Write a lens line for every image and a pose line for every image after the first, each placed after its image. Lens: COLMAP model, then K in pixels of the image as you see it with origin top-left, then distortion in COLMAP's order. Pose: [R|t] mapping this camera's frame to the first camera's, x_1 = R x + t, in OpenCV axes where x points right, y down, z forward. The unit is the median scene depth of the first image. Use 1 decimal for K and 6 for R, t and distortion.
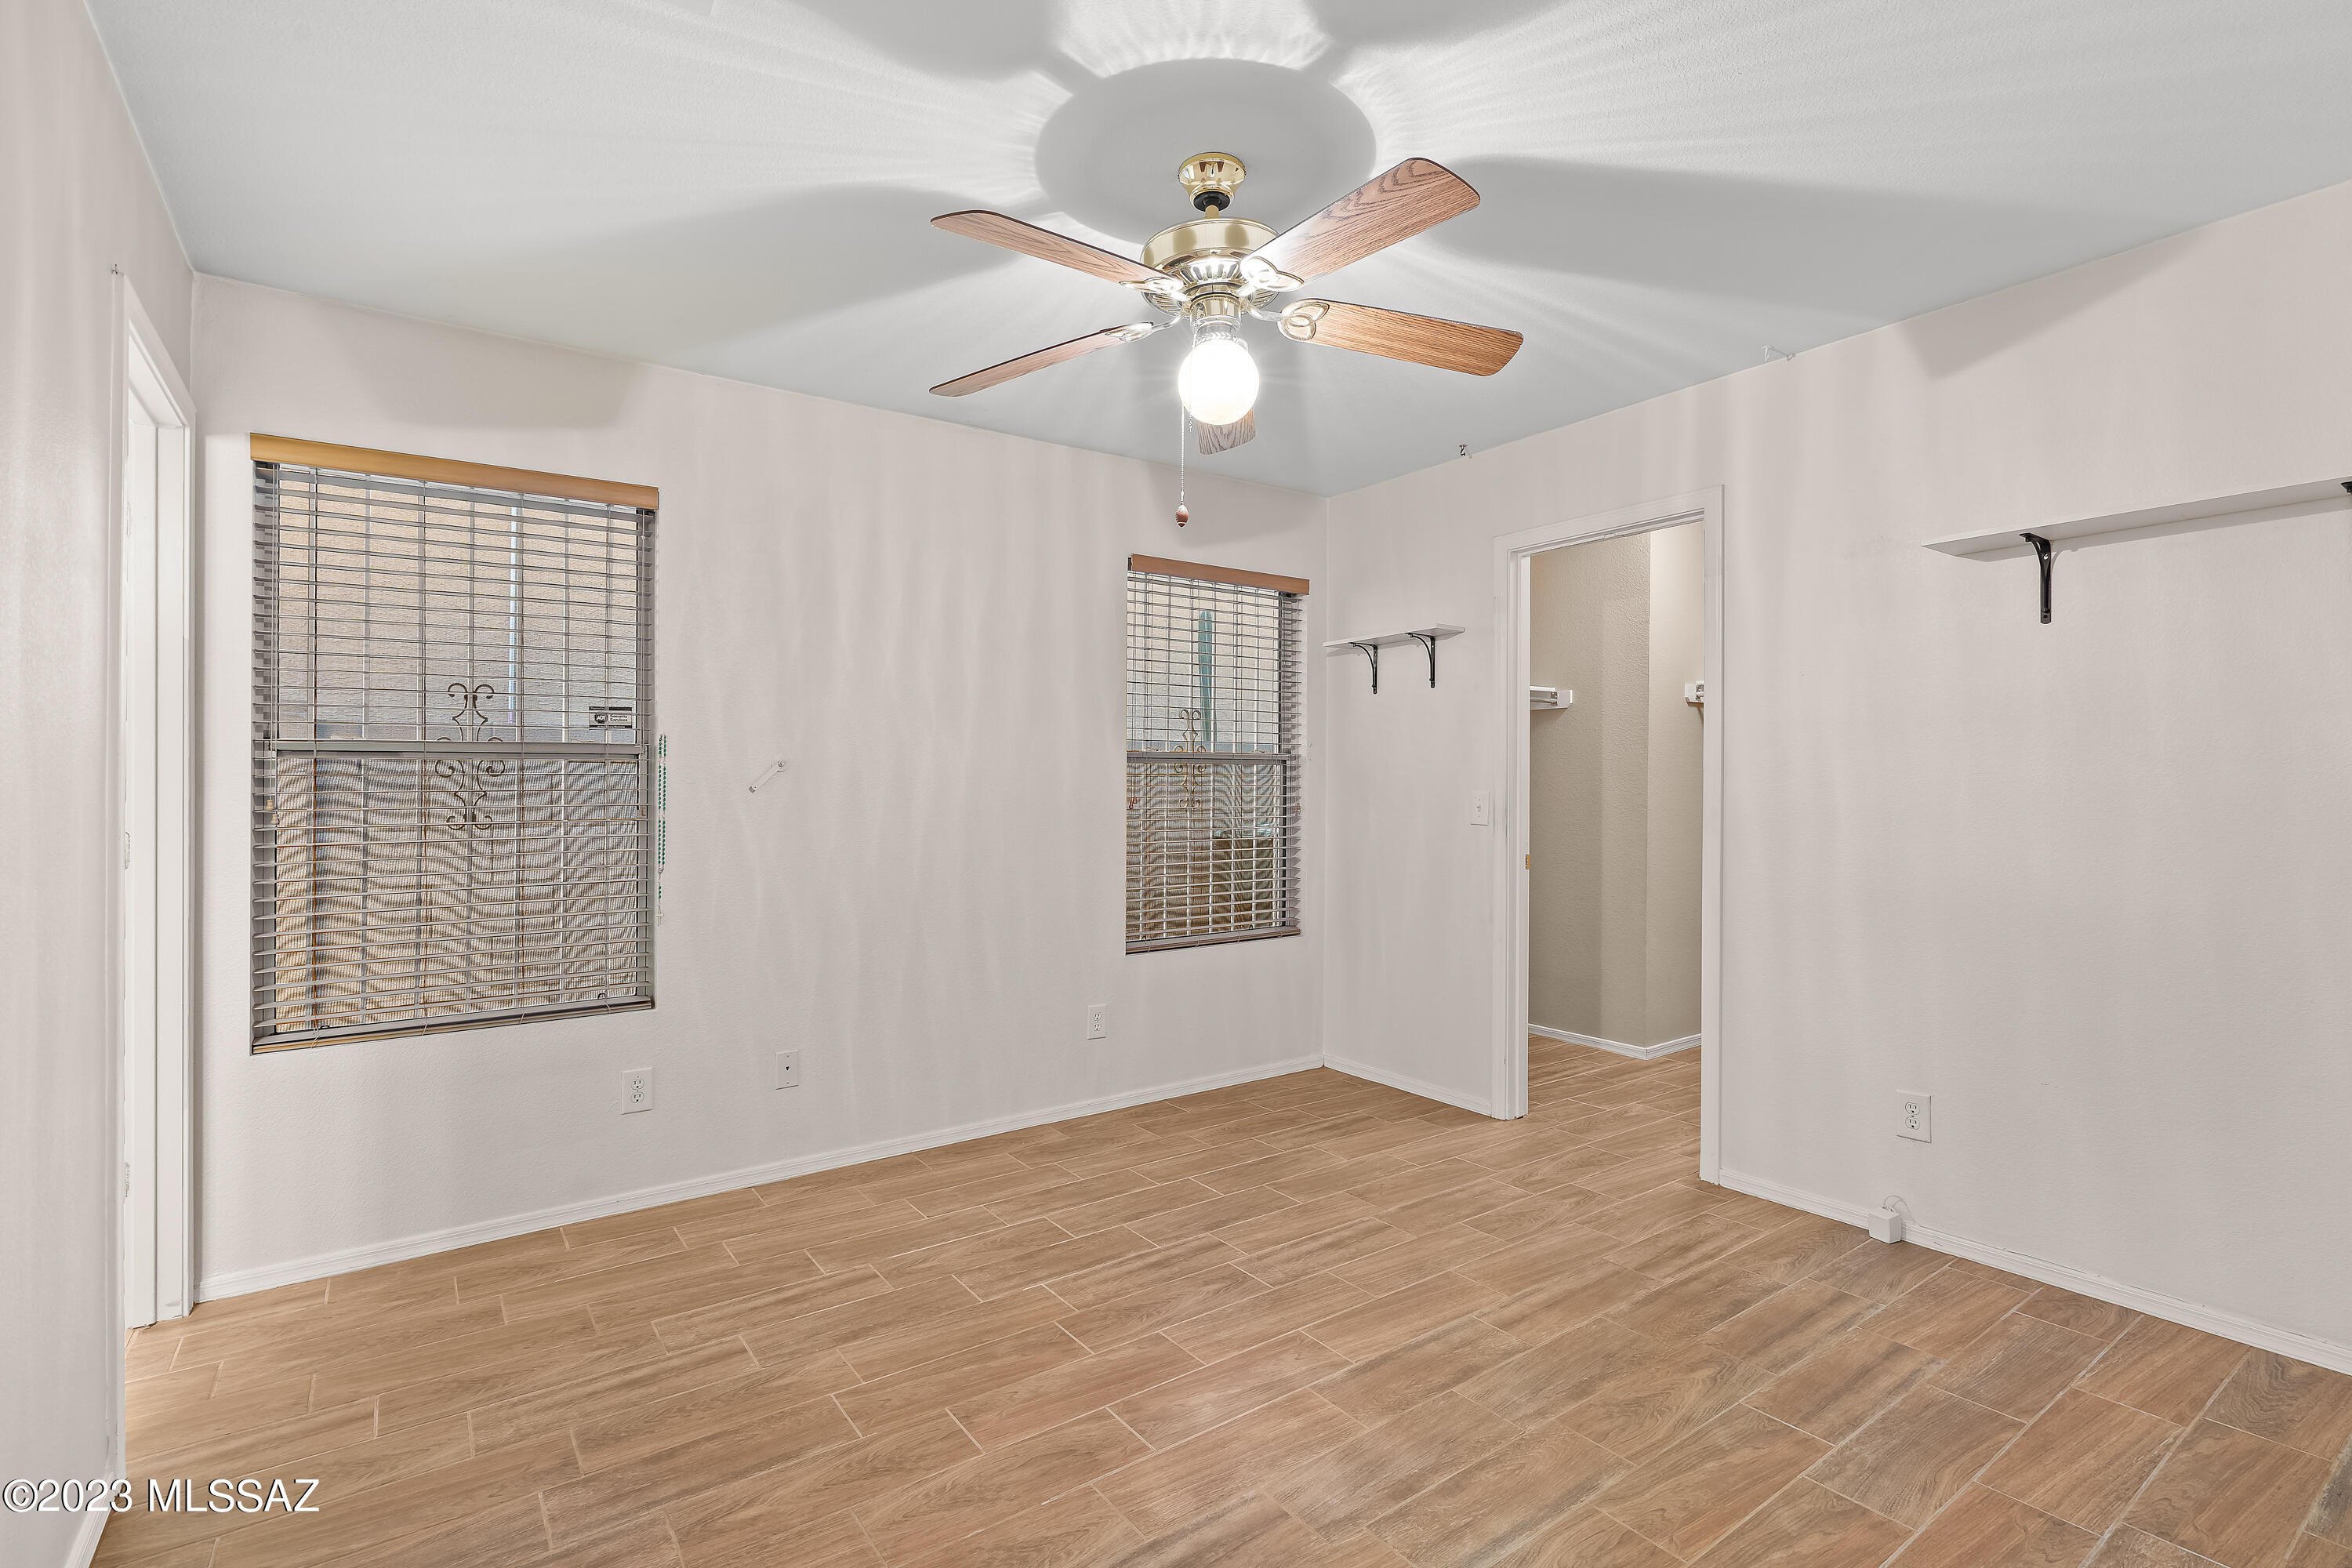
lens RADIAL K [[1095.7, 0, 1175.6], [0, 1095.7, 784.1], [0, 0, 1]] dist [-0.008925, 0.003533]
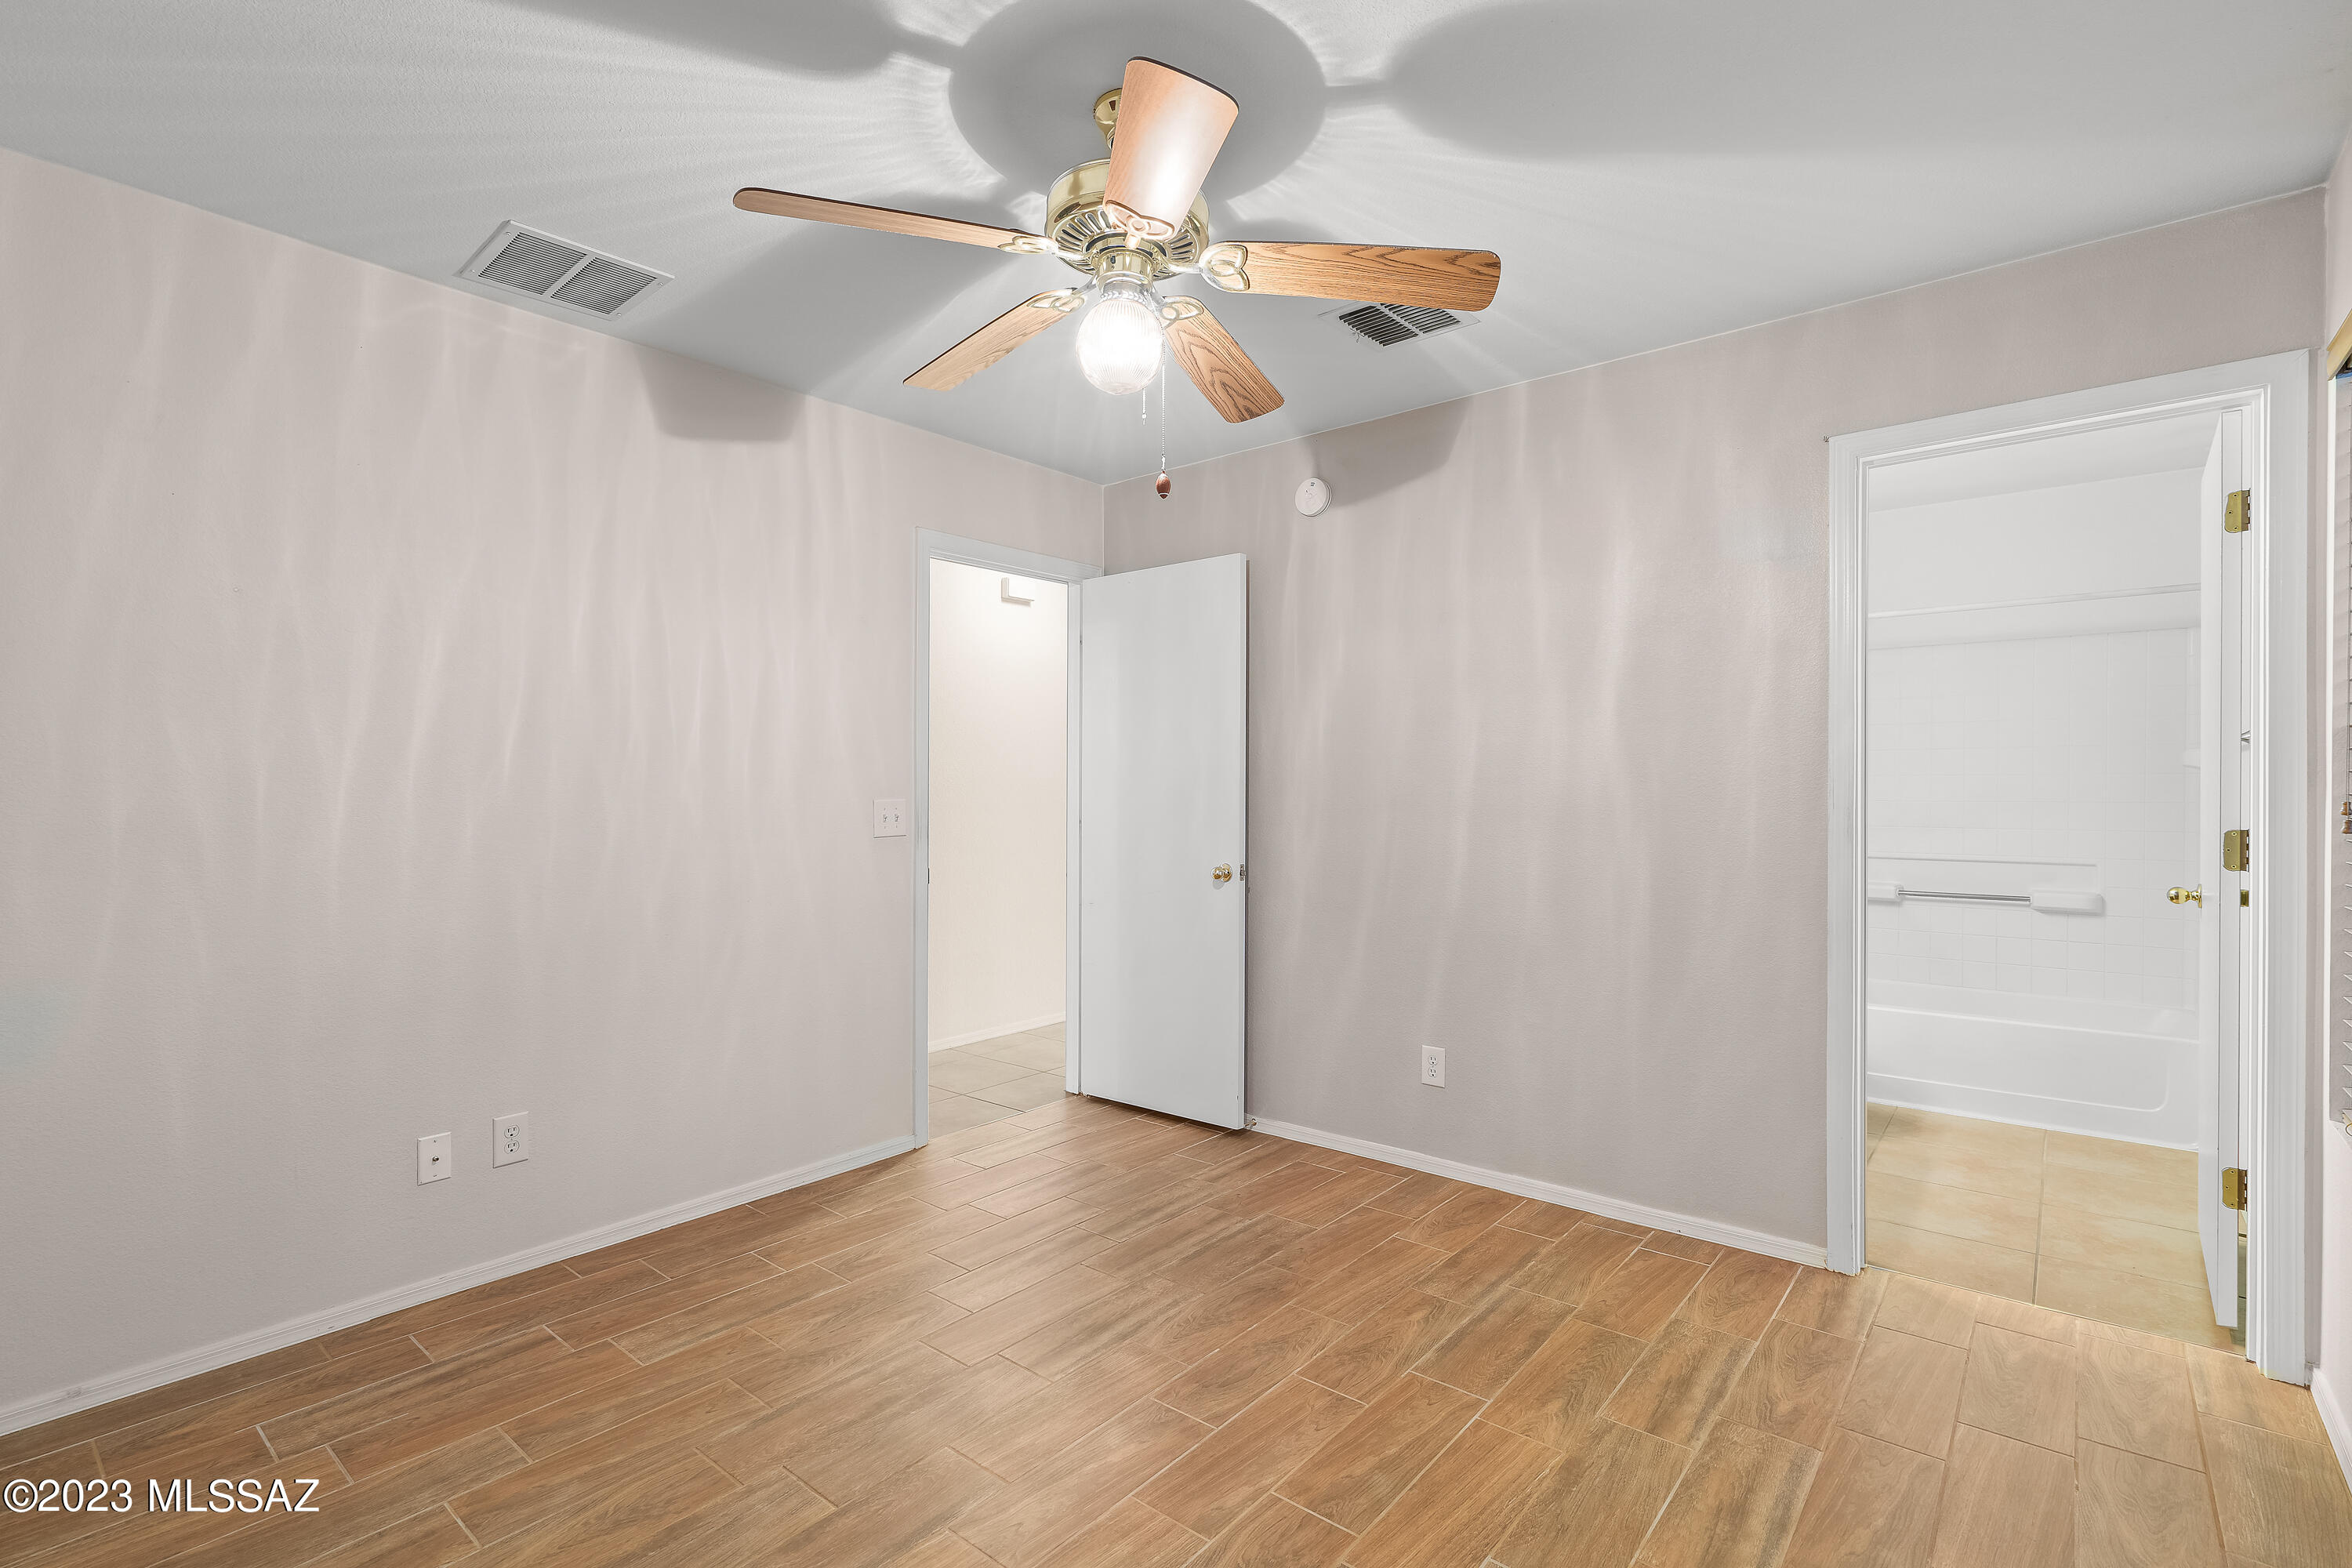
lens RADIAL K [[1095.7, 0, 1174.9], [0, 1095.7, 787.9], [0, 0, 1]] dist [-0.008925, 0.003533]
pose [[-0.968779, 0.008109, -0.247793, 0.214228], [0.007977, 0.999967, 0.001535, -0.004335], [0.247797, -0.000489, -0.968812, 1.978710]]
